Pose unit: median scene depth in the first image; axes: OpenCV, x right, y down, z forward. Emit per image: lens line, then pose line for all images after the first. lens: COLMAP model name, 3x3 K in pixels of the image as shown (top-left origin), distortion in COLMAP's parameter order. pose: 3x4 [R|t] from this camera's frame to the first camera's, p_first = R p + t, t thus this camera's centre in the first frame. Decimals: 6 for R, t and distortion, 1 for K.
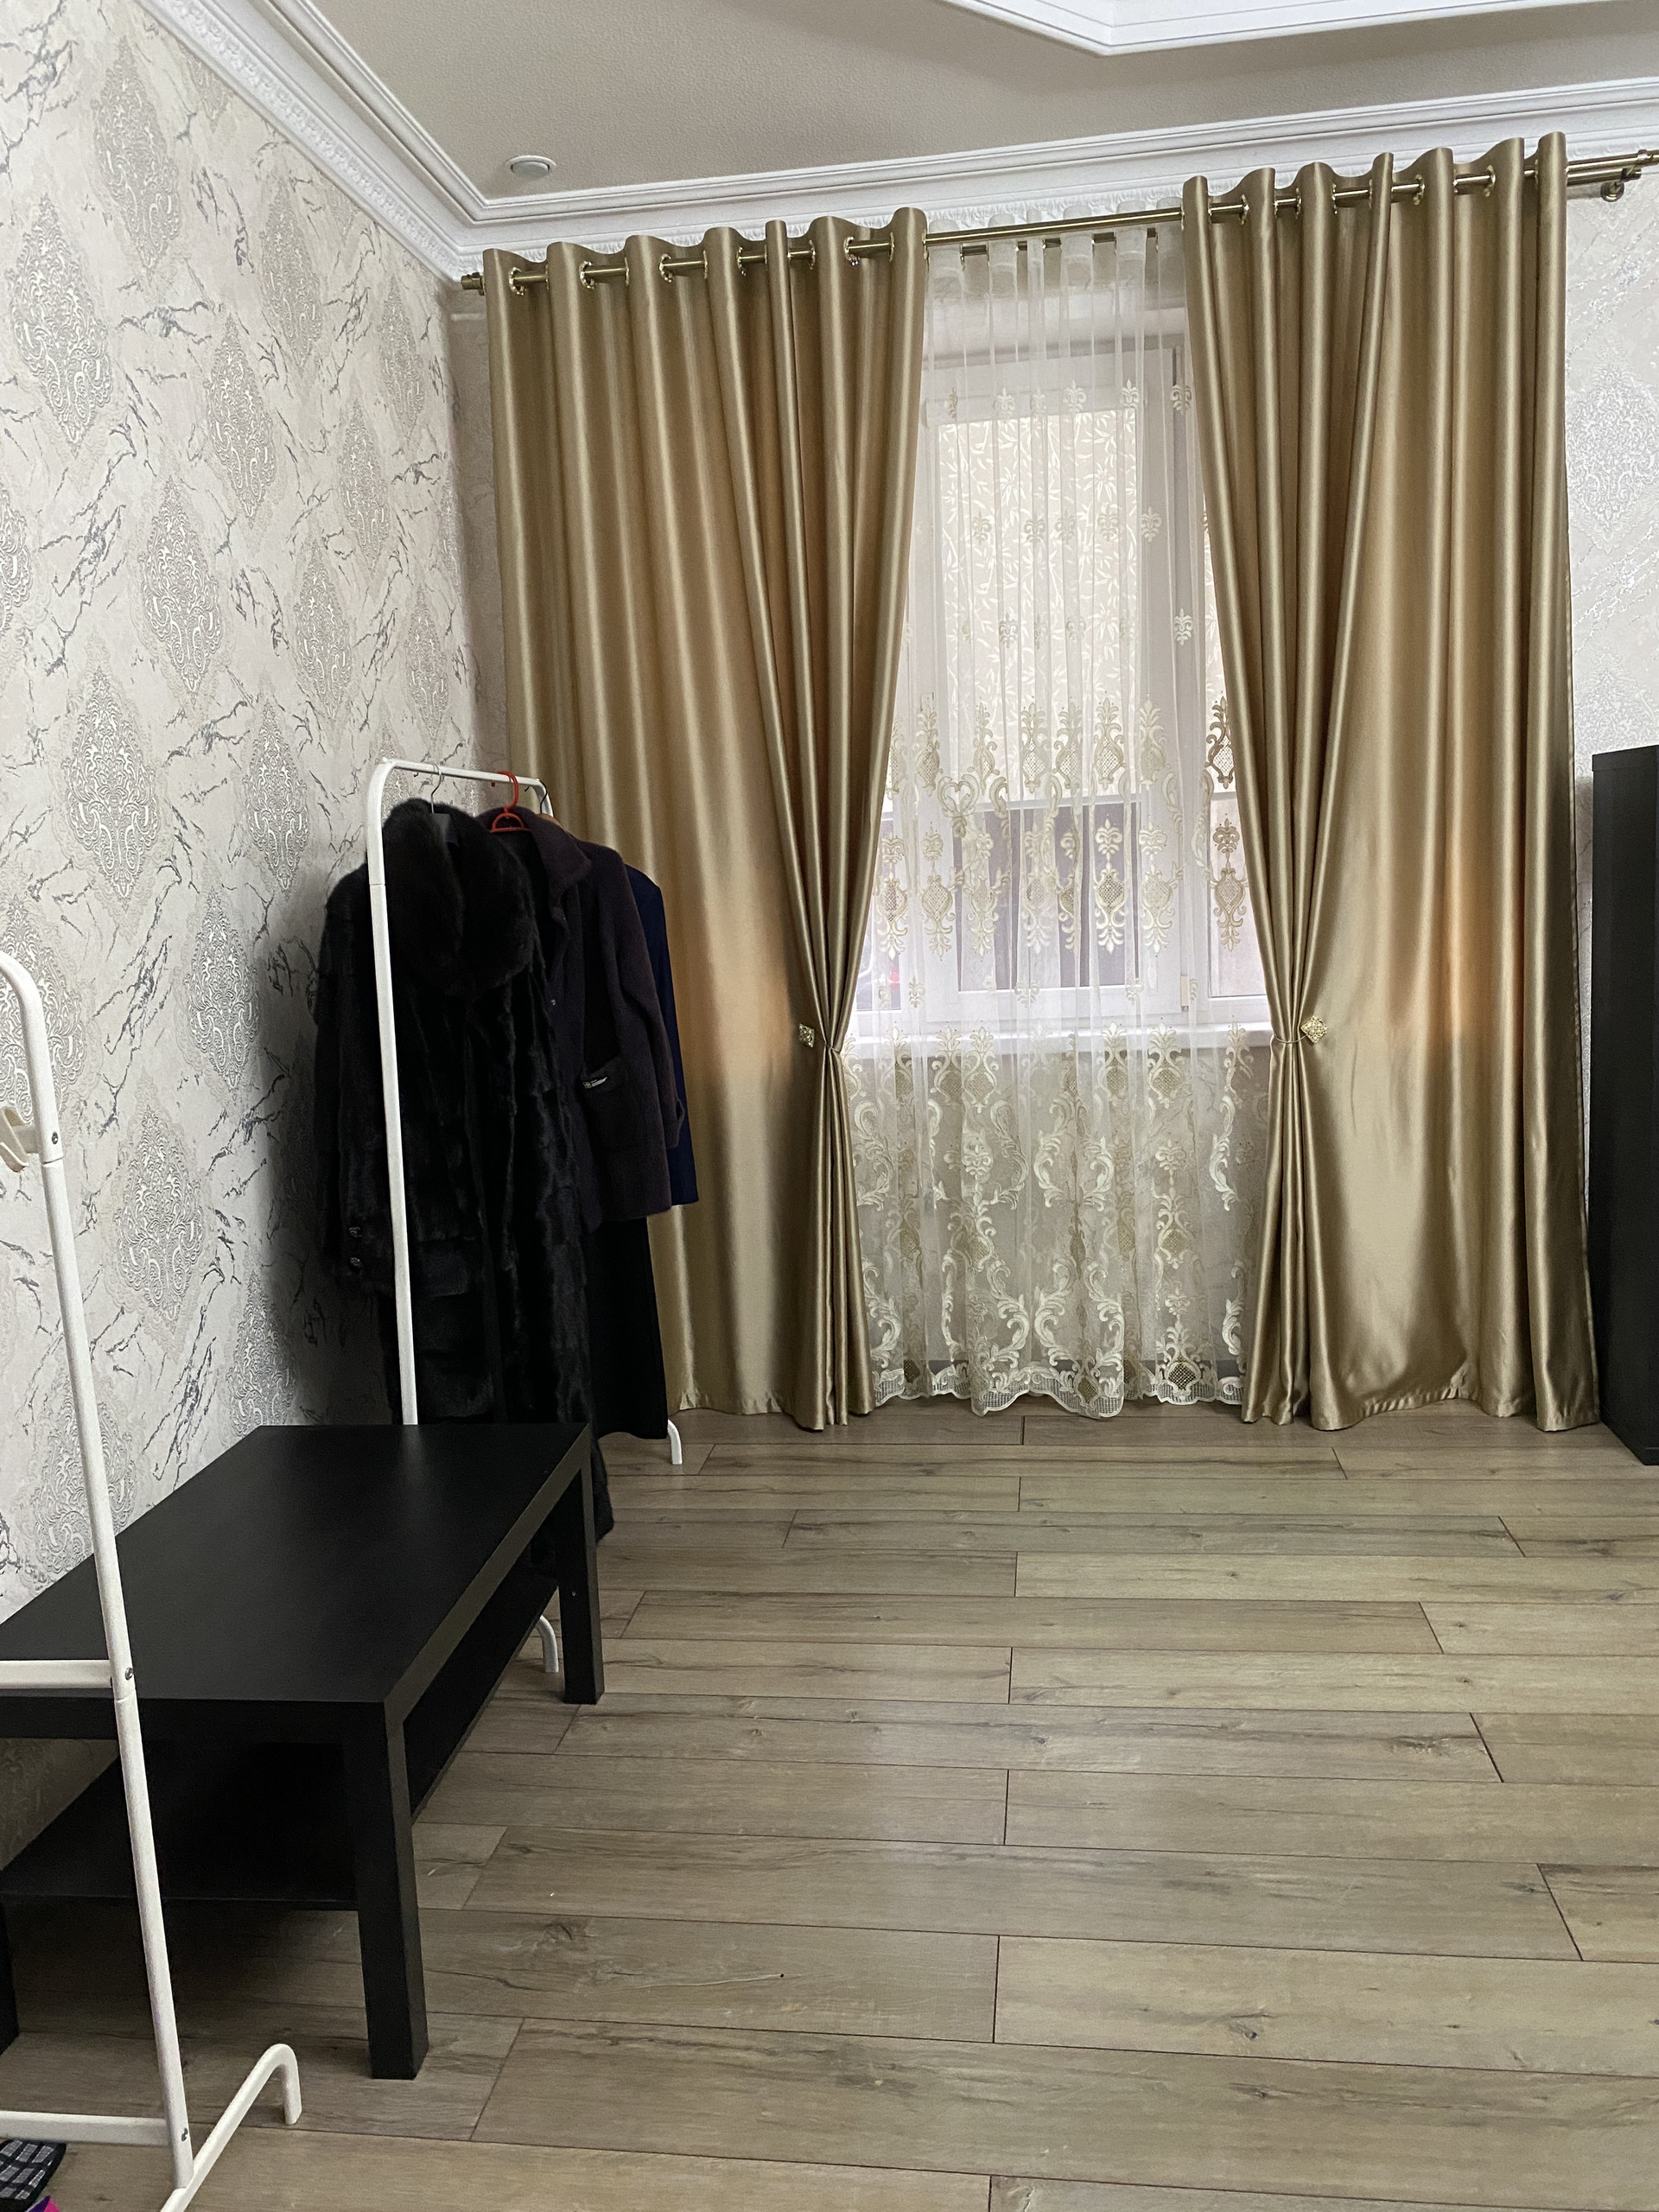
lens RADIAL K [[1678.1, 0, 827.8], [0, 1678.1, 1096.6], [0, 0, 1]] dist [0.004741, -0.013652]
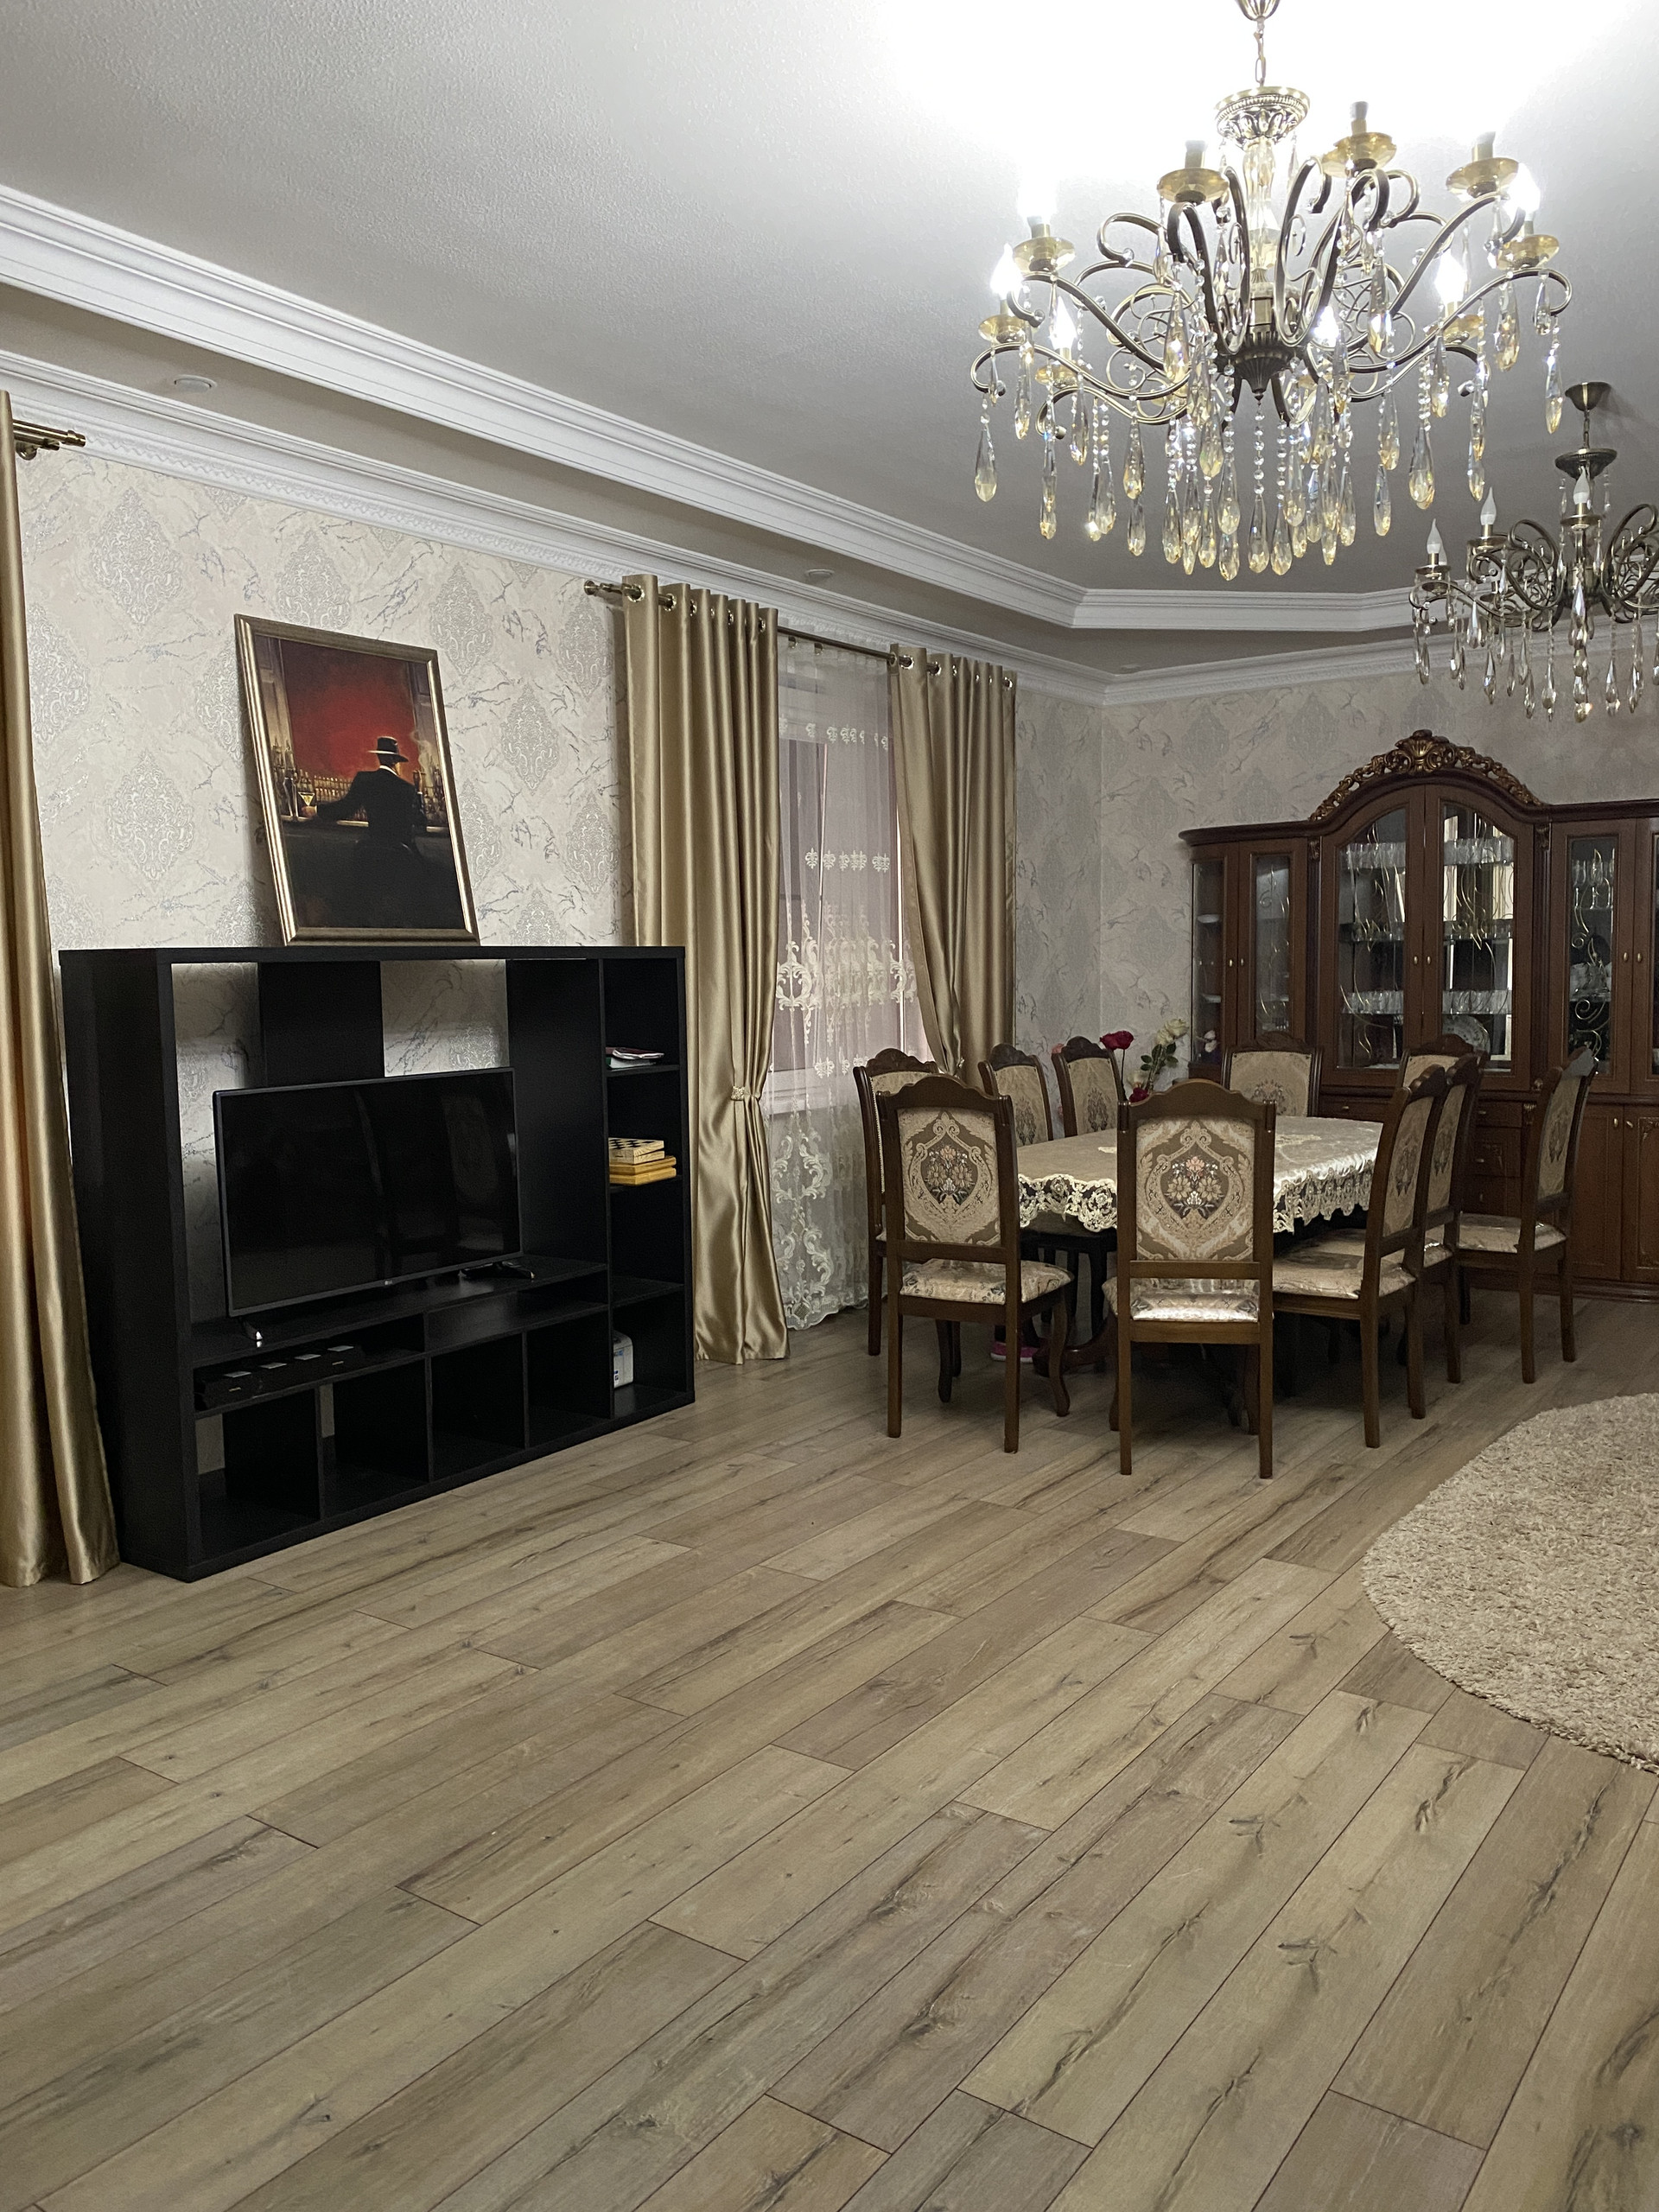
lens RADIAL K [[1678.1, 0, 835.2], [0, 1678.1, 1106.5], [0, 0, 1]] dist [0.004741, -0.013652]
pose [[0.468040, -0.037805, 0.882898, -0.386550], [0.122534, 0.992210, -0.022472, -0.023685], [-0.875171, 0.118703, 0.469027, 0.082125]]
